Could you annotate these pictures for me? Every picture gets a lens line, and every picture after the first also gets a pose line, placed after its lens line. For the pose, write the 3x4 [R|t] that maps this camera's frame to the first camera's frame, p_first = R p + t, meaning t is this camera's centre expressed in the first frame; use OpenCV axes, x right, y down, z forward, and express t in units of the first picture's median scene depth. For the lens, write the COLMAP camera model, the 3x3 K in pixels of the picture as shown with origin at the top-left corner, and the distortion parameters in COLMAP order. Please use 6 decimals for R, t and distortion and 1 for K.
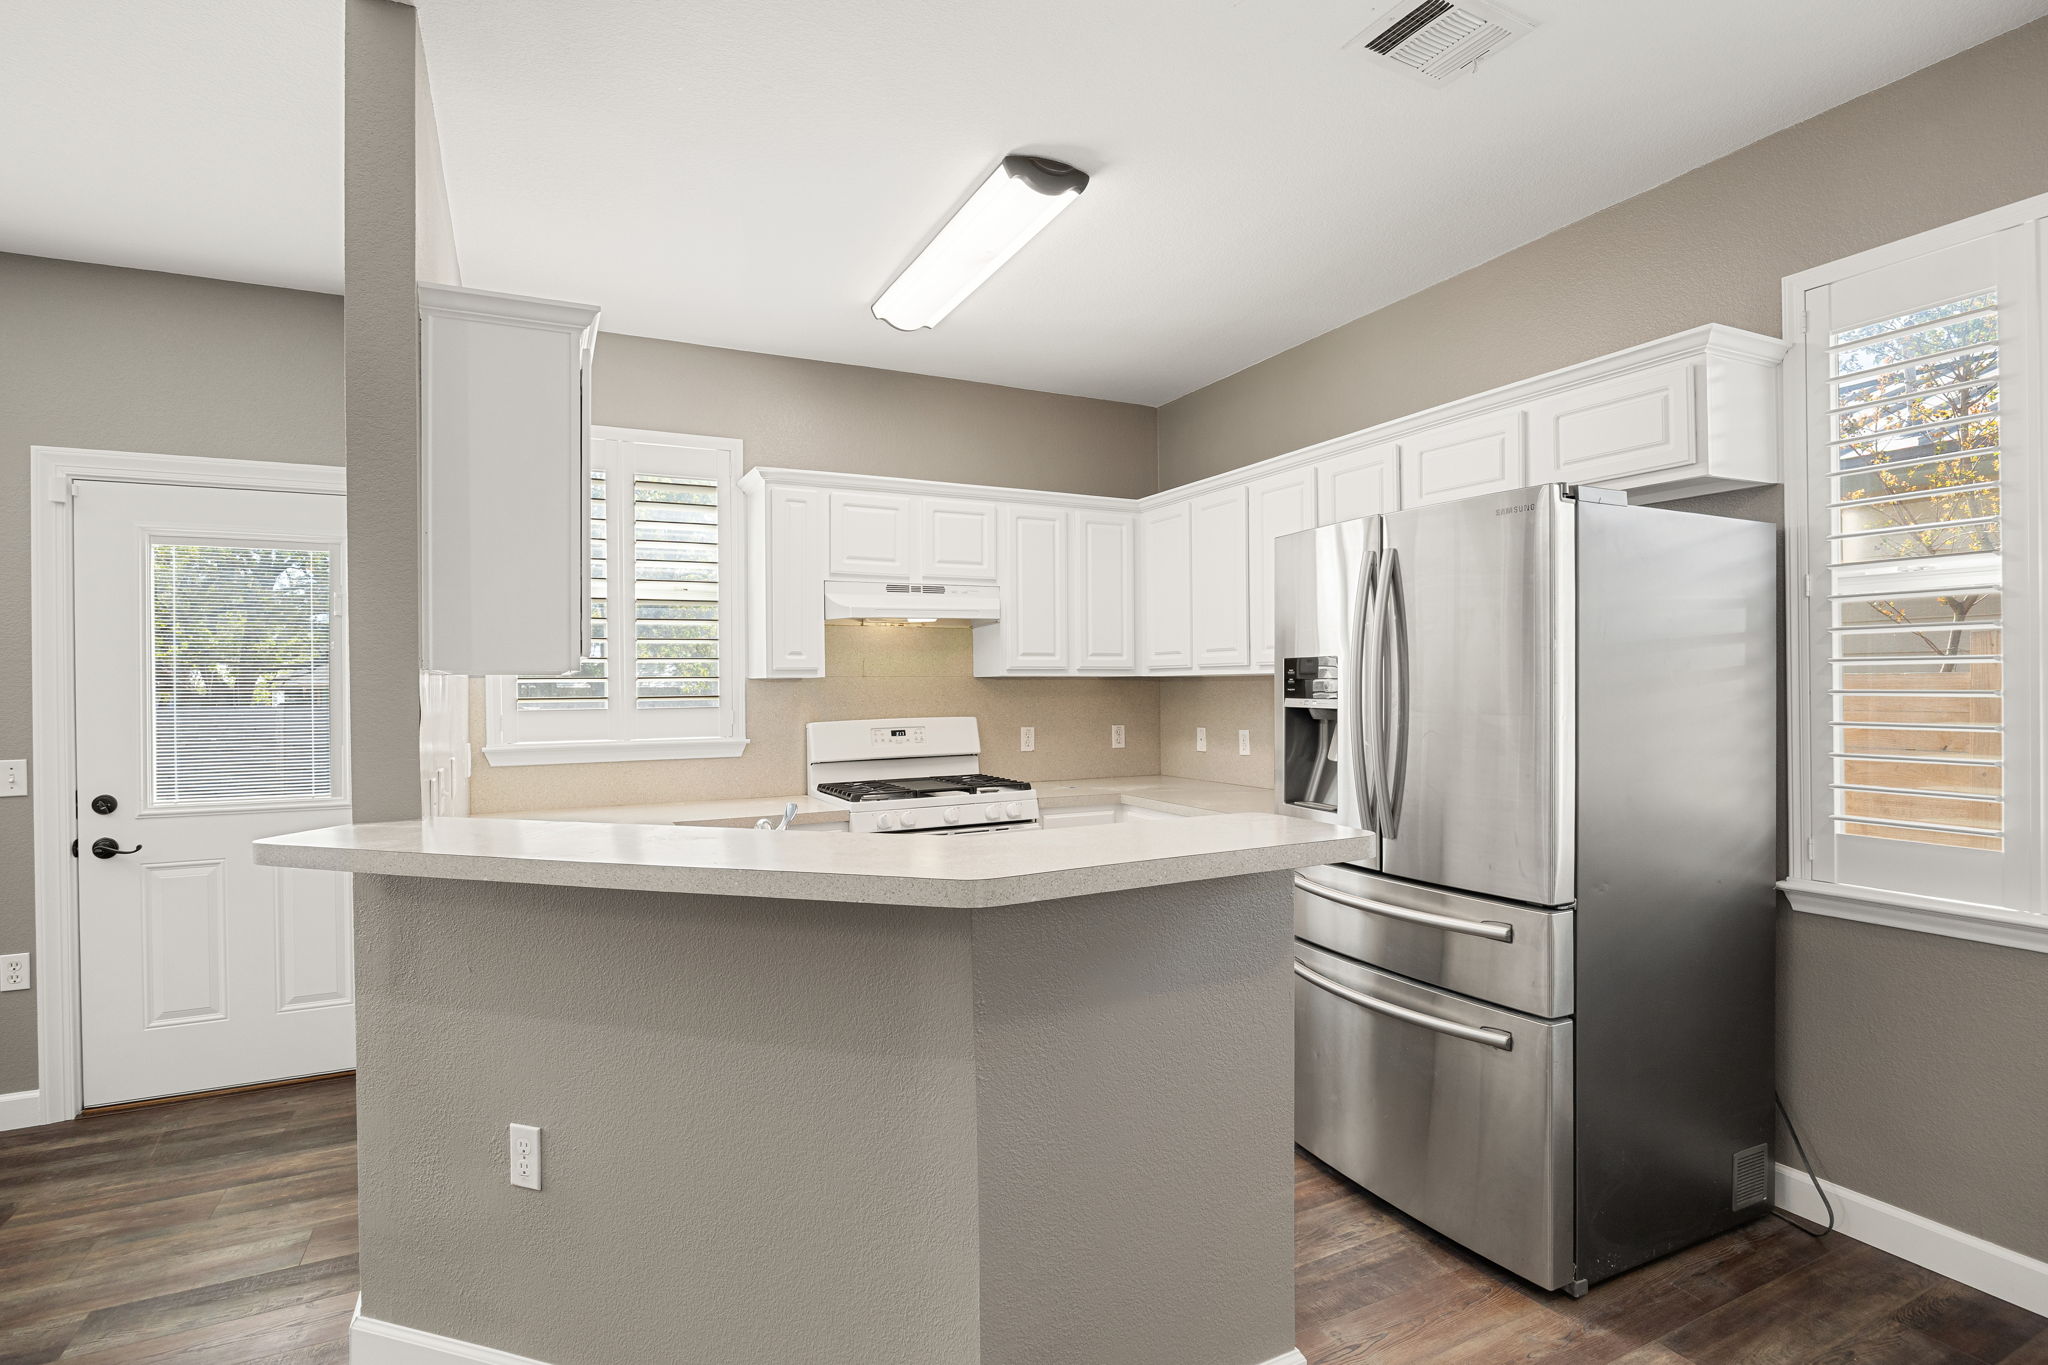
lens RADIAL K [[1011.9, 0, 1009.8], [0, 1011.9, 682.5], [0, 0, 1]] dist [-0.016566, 0.000755]
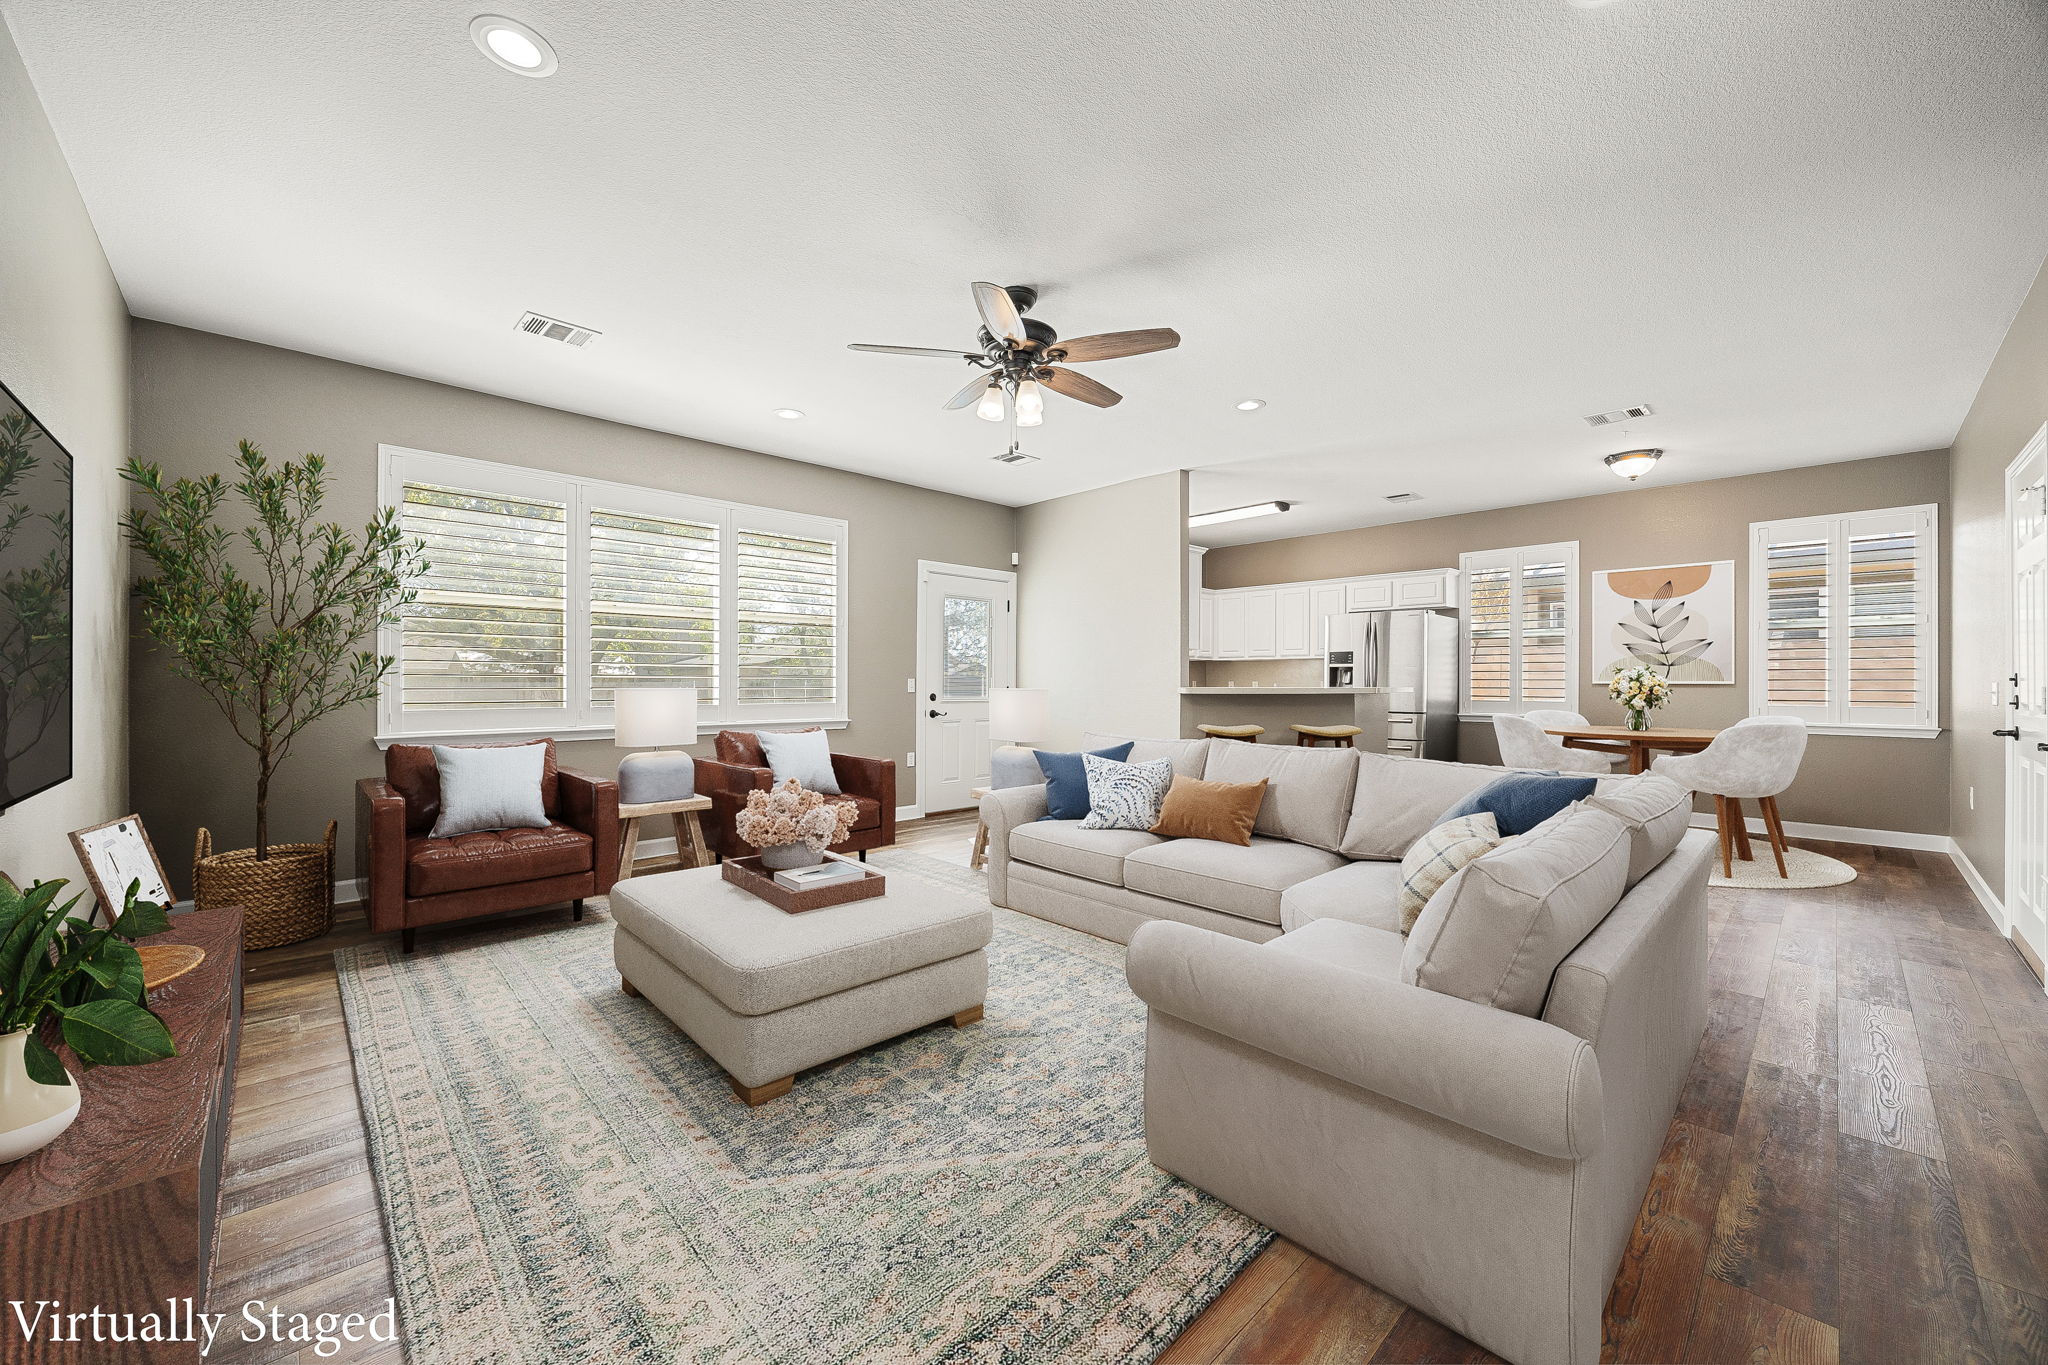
lens RADIAL K [[797.7, 0, 1024.2], [0, 797.7, 685.4], [0, 0, 1]] dist [-0.000970, -0.000067]
pose [[0.953202, 0.013310, 0.302040, -1.097403], [-0.014894, 0.999885, 0.002943, 0.069032], [-0.301966, -0.007304, 0.953291, -0.889364]]
